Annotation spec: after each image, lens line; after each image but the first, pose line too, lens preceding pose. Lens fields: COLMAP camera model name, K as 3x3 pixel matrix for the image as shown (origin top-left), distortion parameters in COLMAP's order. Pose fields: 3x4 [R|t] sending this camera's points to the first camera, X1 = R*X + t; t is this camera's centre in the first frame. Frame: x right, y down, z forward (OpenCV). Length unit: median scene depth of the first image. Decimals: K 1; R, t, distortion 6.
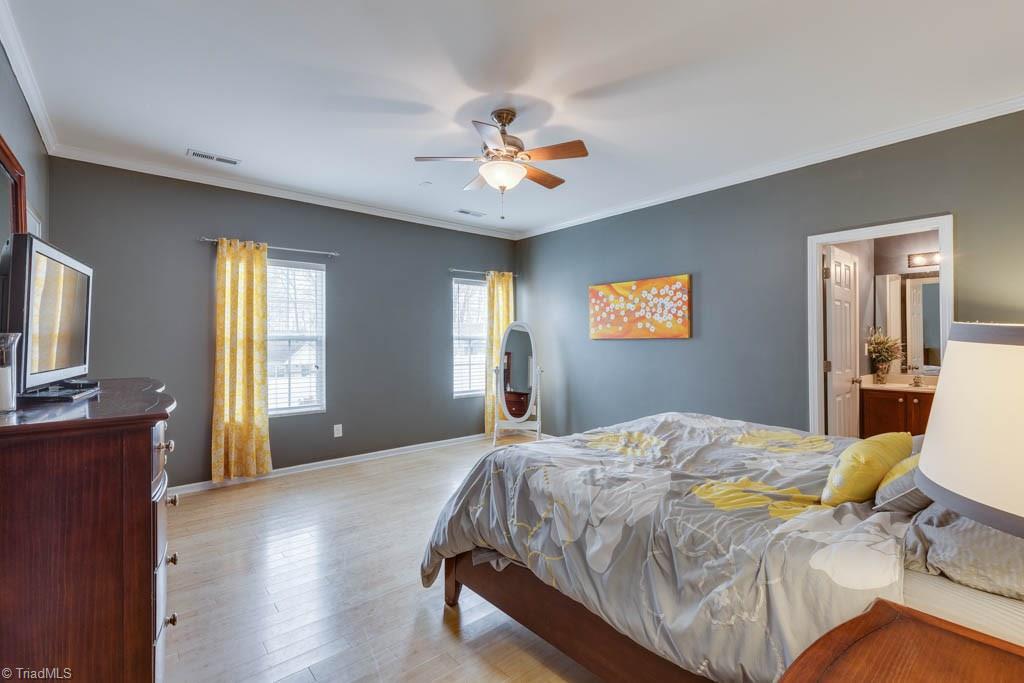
lens RADIAL K [[458.3, 0, 512.8], [0, 458.3, 337.0], [0, 0, 1]] dist [0.006965, -0.003725]
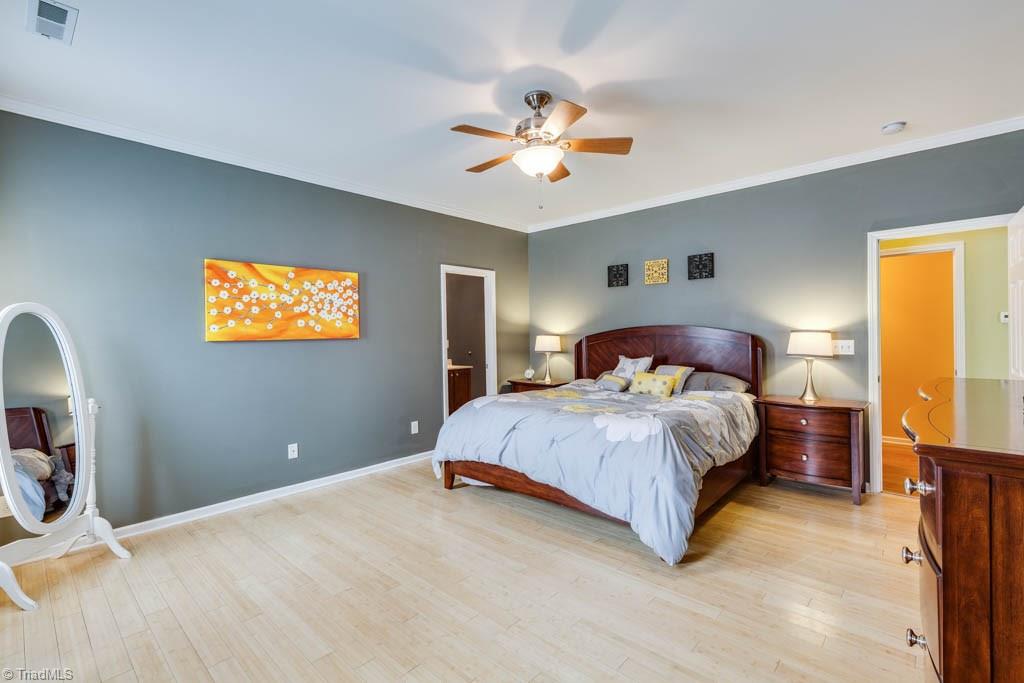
lens RADIAL K [[458.3, 0, 518.9], [0, 458.3, 336.8], [0, 0, 1]] dist [0.006965, -0.003725]
pose [[-0.138815, -0.003994, 0.990310, -0.595034], [0.006504, 0.999967, 0.004944, -0.002869], [-0.990297, 0.007127, -0.138784, 0.743783]]
